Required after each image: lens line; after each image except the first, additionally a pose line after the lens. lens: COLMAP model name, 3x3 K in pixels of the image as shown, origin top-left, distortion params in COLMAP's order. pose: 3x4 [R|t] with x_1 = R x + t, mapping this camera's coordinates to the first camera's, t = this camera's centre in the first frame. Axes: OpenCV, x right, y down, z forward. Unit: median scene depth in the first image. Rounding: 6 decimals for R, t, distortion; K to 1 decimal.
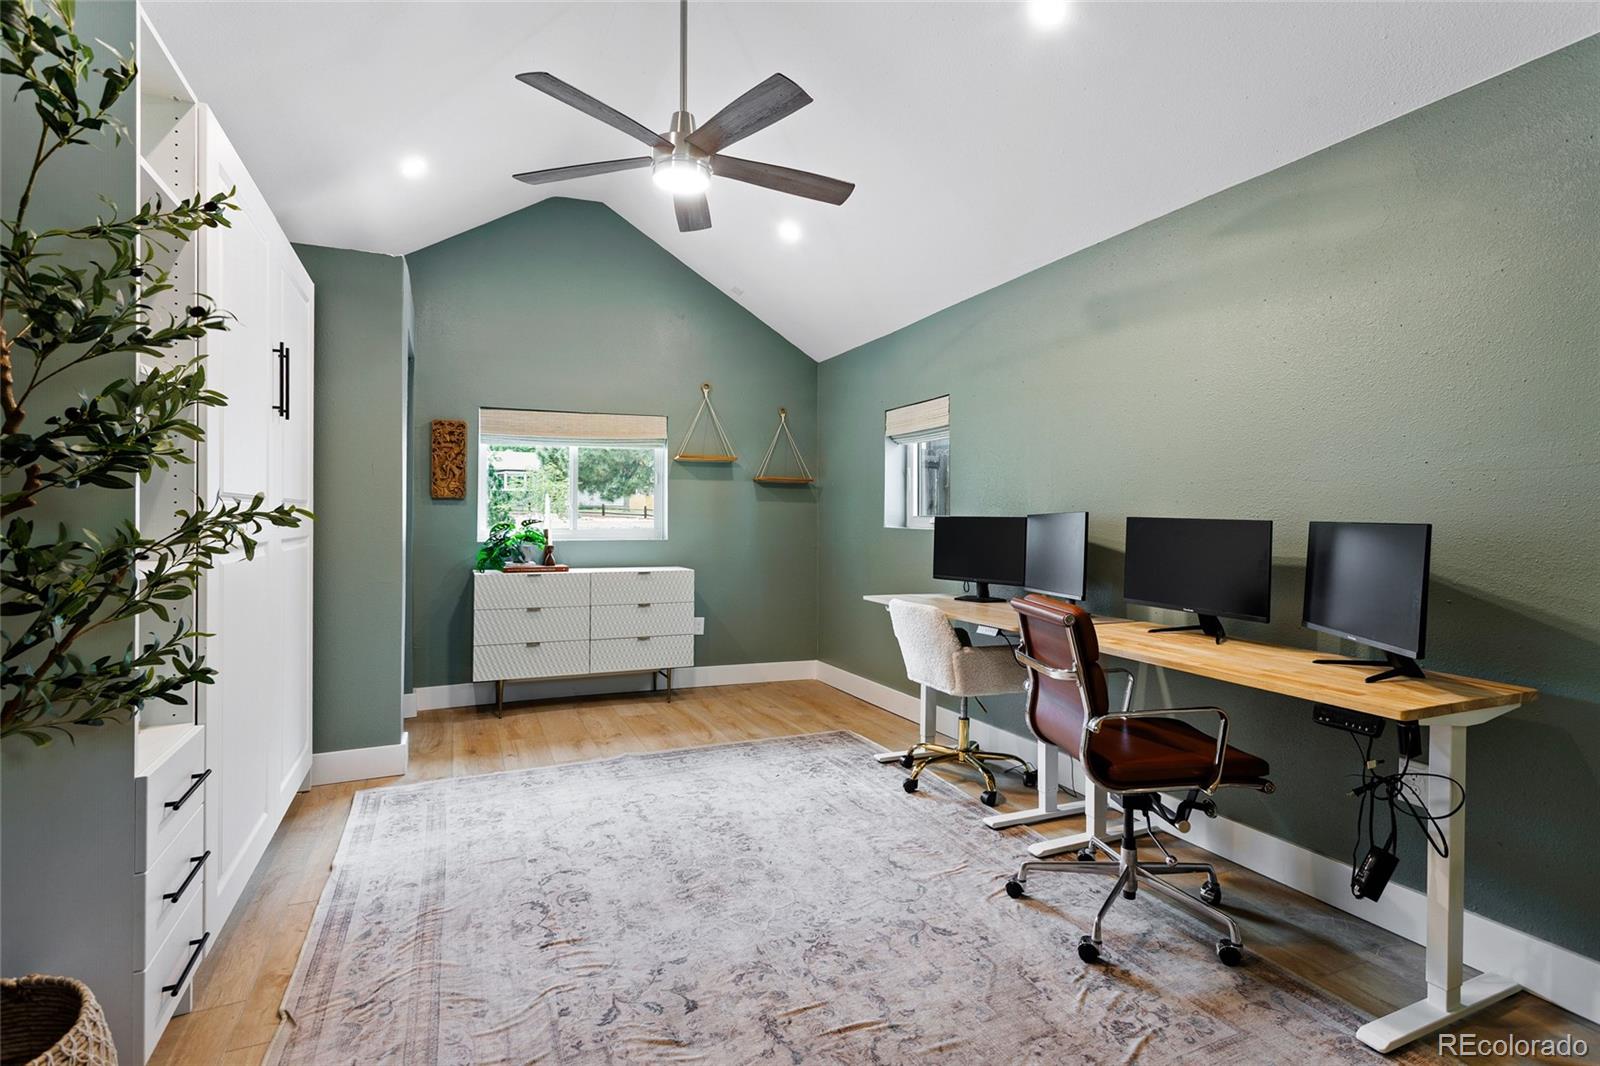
lens RADIAL K [[776.4, 0, 800.0], [0, 776.4, 520.8], [0, 0, 1]] dist [-0.012115, 0.000528]
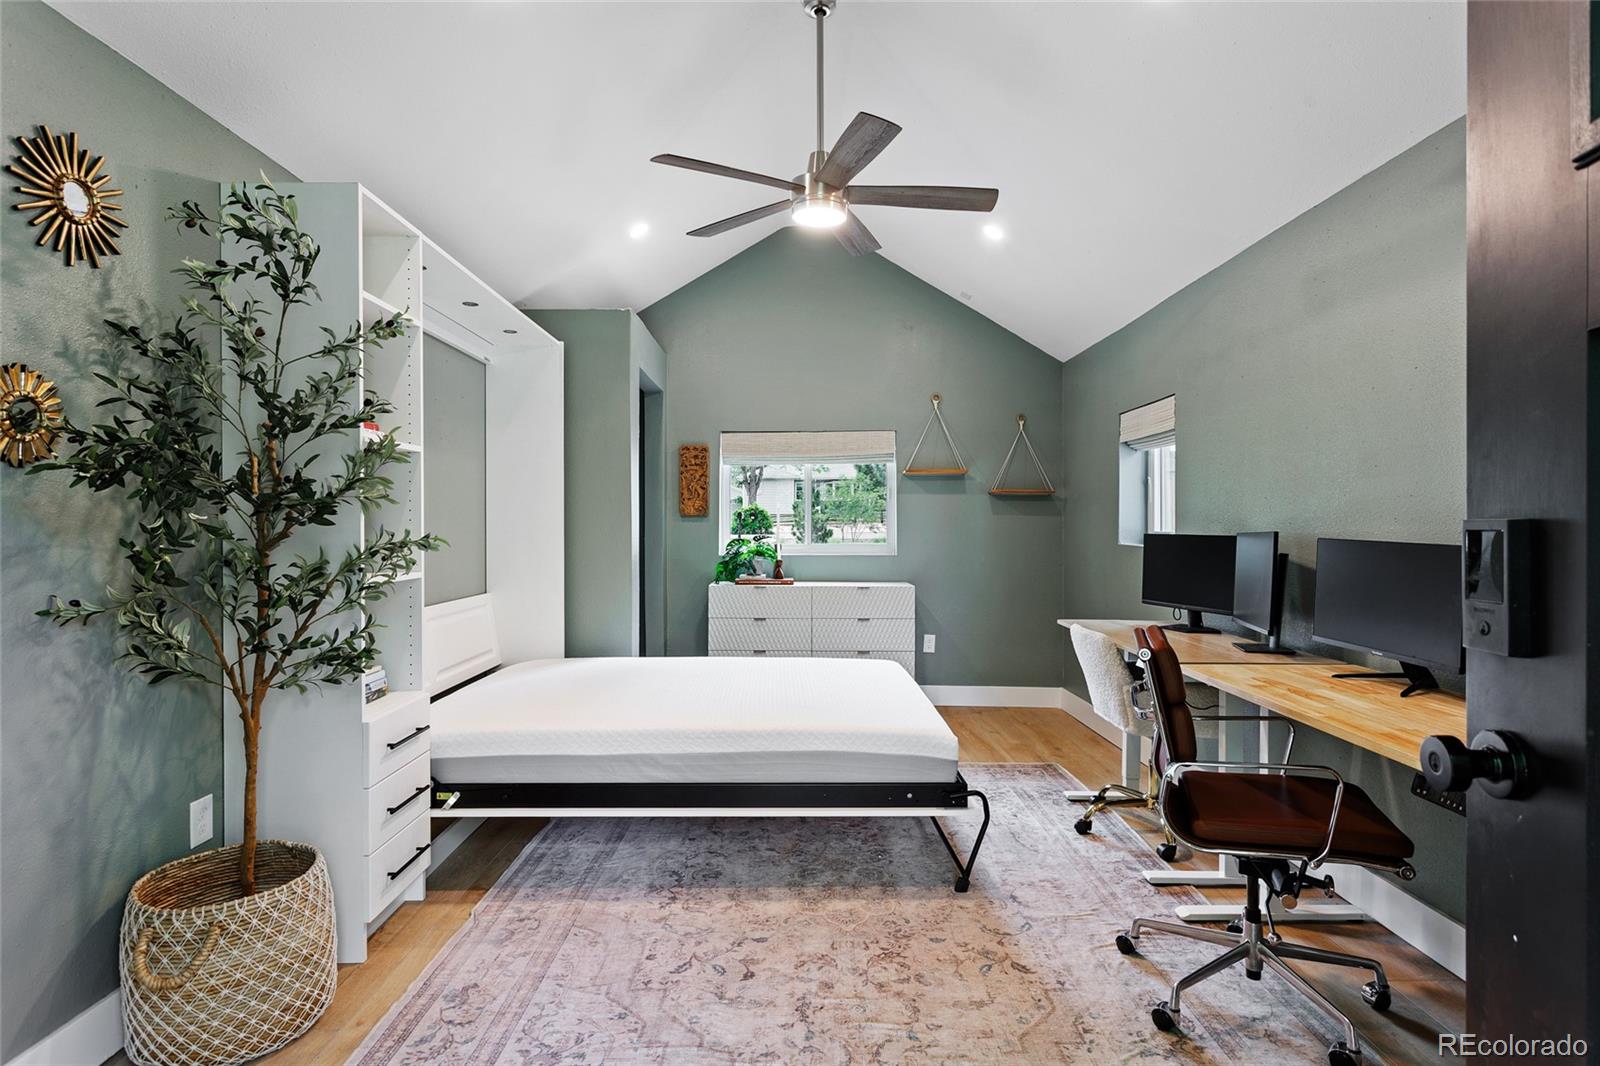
lens RADIAL K [[837.9, 0, 800.2], [0, 837.9, 538.5], [0, 0, 1]] dist [-0.016810, 0.000010]
pose [[0.911864, 0.002644, -0.410484, 0.254324], [0.001816, 0.999943, 0.010474, -0.013074], [0.410488, -0.010296, 0.911808, -0.042551]]
